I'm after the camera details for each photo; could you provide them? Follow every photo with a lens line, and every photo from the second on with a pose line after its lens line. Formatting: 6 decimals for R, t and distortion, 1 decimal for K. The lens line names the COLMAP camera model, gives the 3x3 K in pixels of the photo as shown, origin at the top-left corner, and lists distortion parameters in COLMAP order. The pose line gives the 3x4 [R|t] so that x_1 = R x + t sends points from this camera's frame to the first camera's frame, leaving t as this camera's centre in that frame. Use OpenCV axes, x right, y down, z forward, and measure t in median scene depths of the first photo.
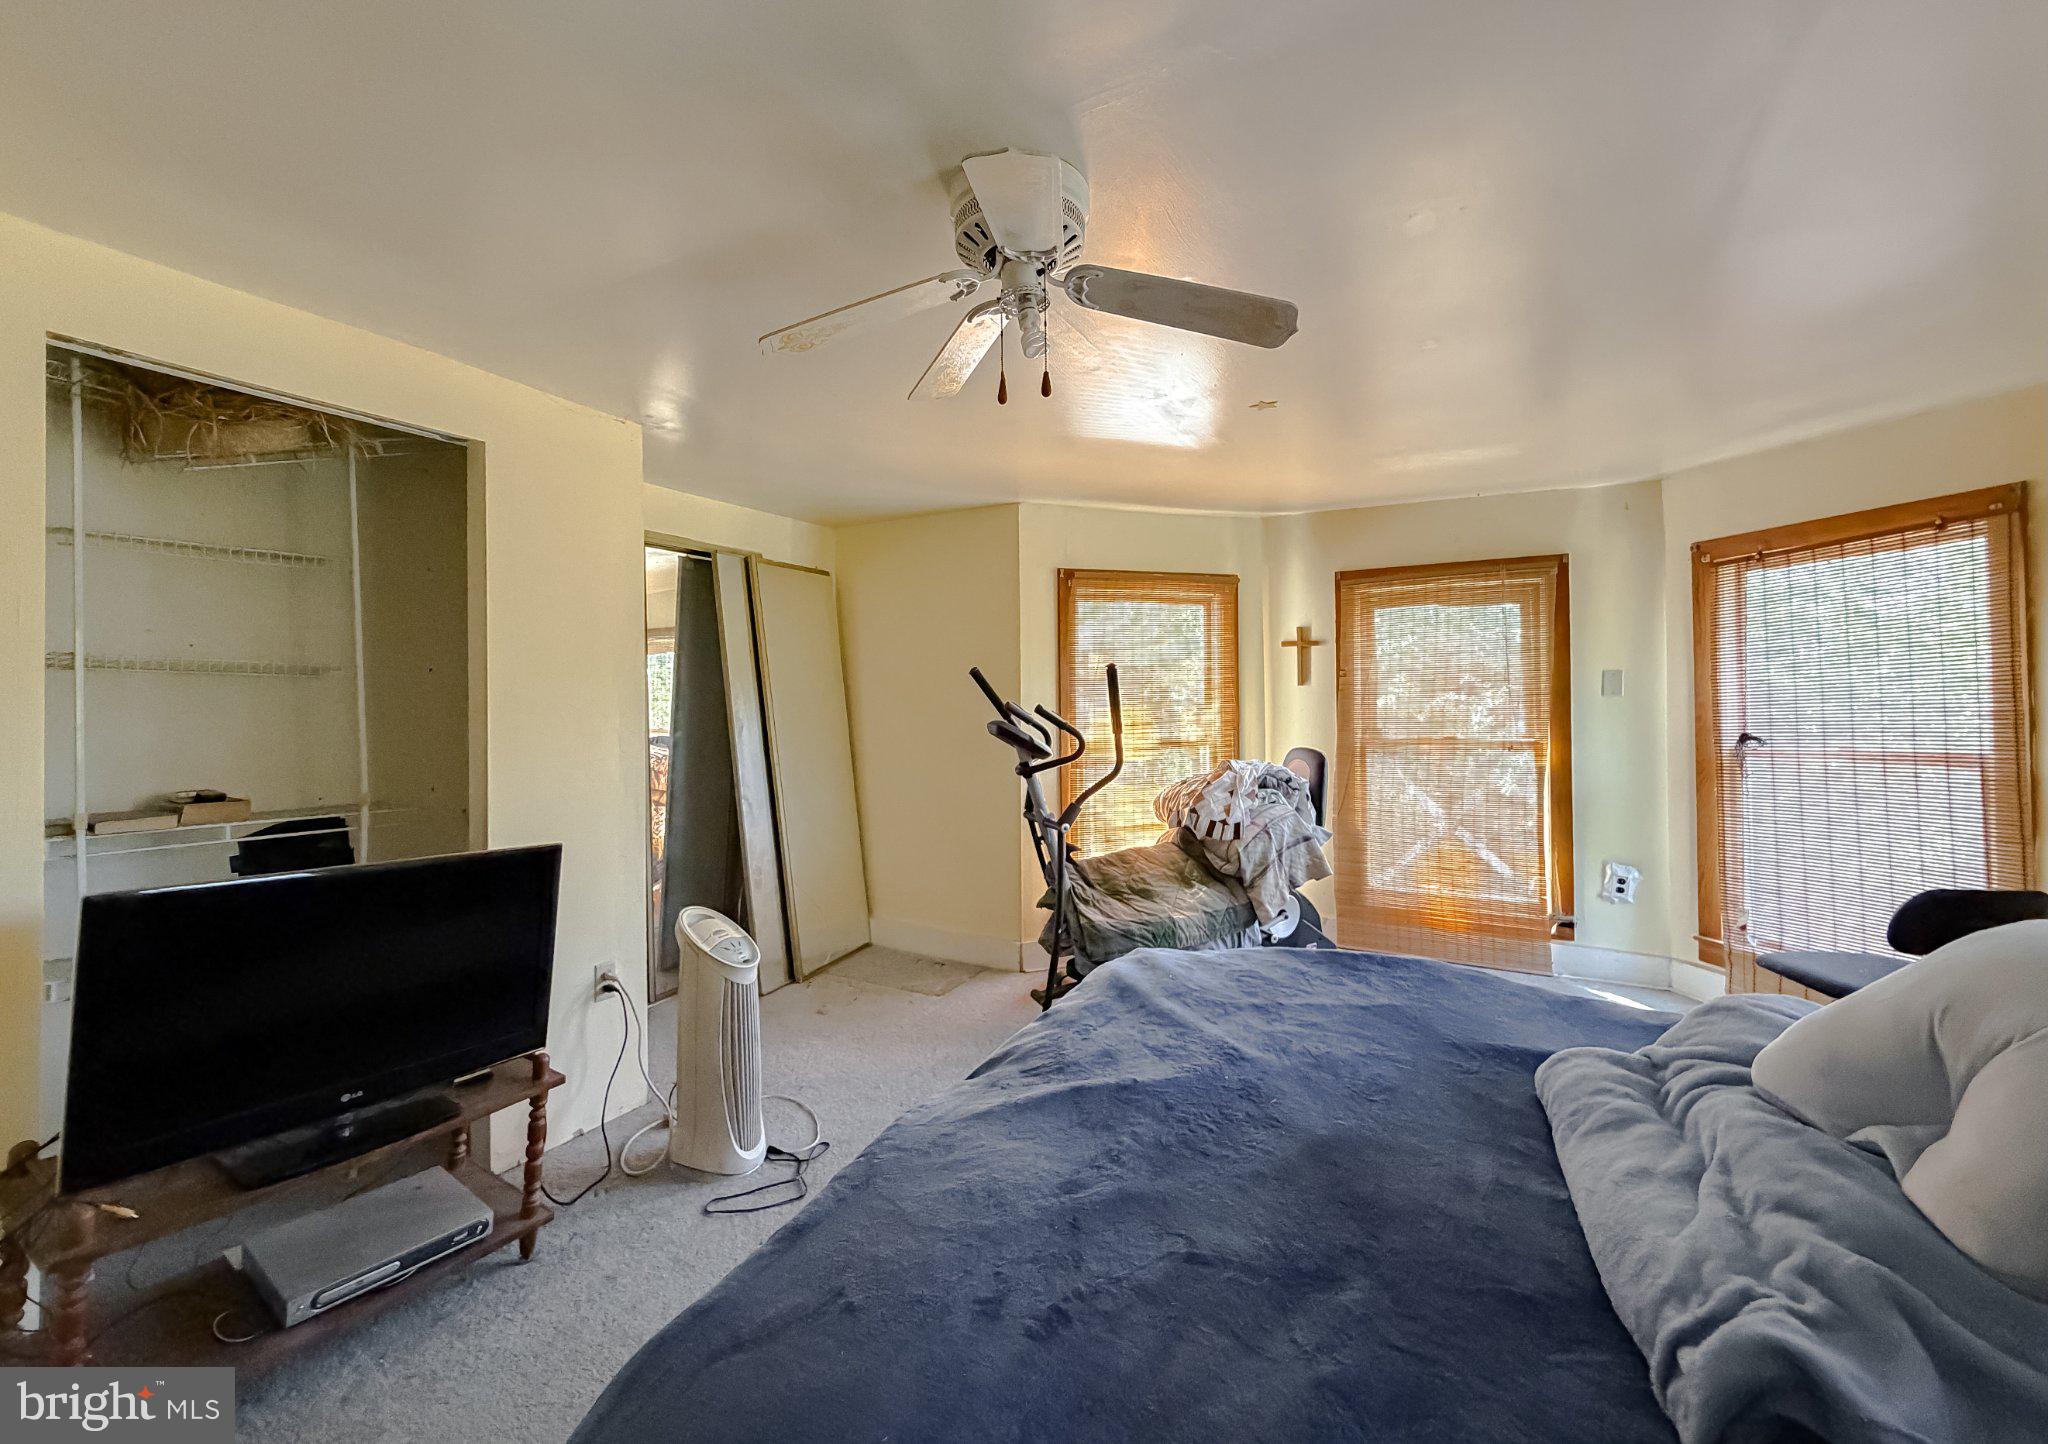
lens RADIAL K [[846.9, 0, 1019.9], [0, 846.9, 711.4], [0, 0, 1]] dist [-0.000753, -0.000140]
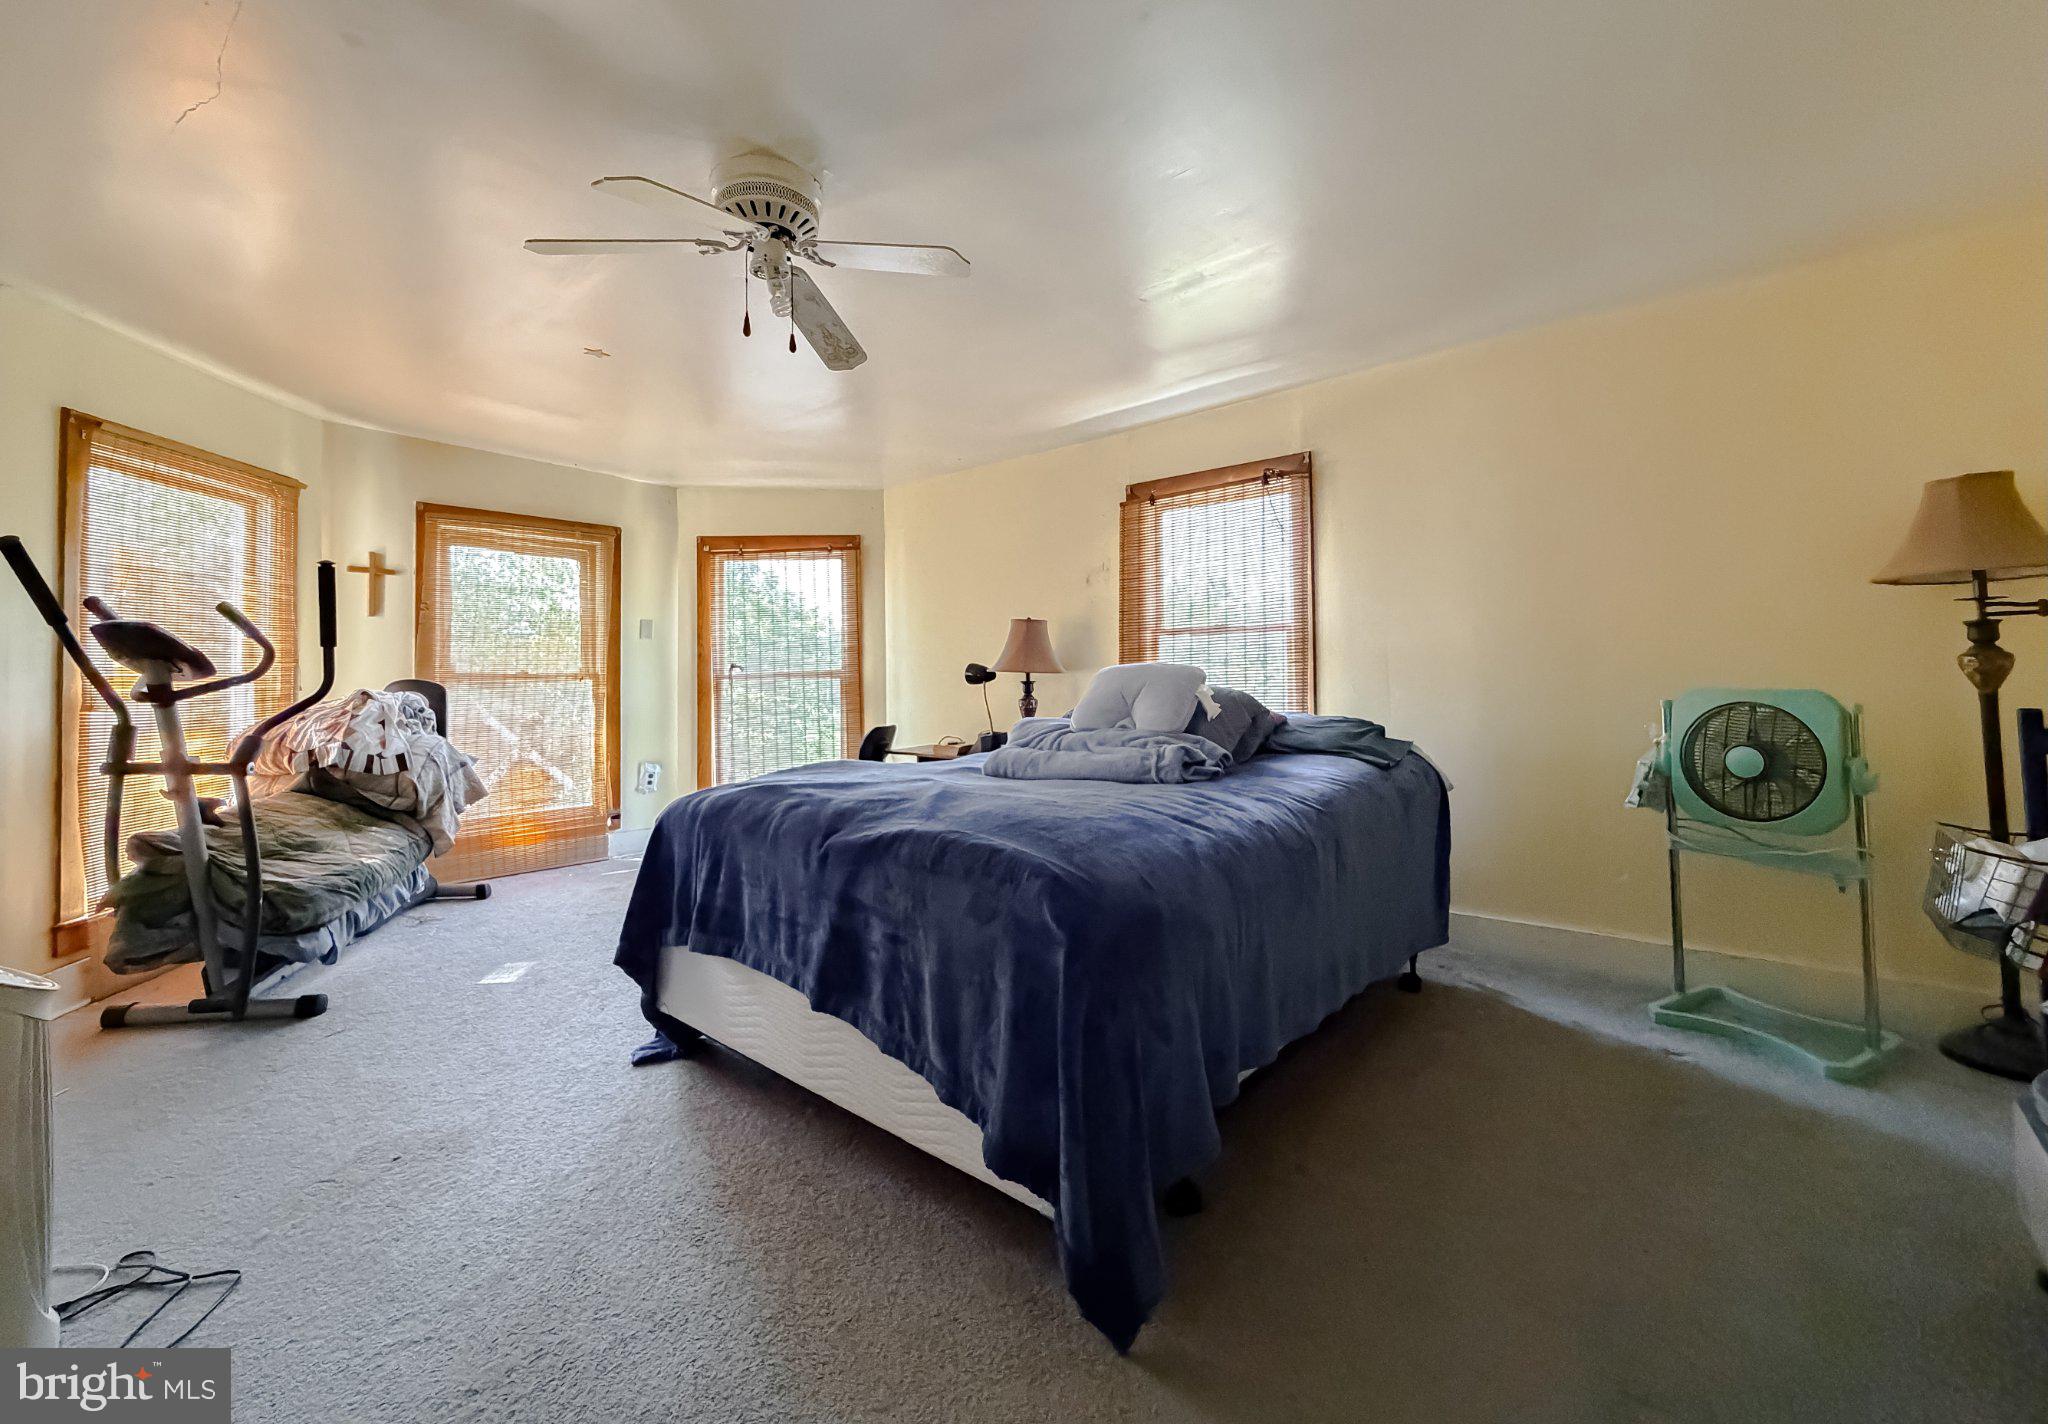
lens RADIAL K [[854.5, 0, 1020.1], [0, 854.5, 713.4], [0, 0, 1]] dist [-0.013267, 0.000783]
pose [[0.187523, -0.030468, 0.981788, -0.522027], [0.018332, 0.999453, 0.027514, 0.073448], [-0.982089, 0.012839, 0.187979, 0.158640]]
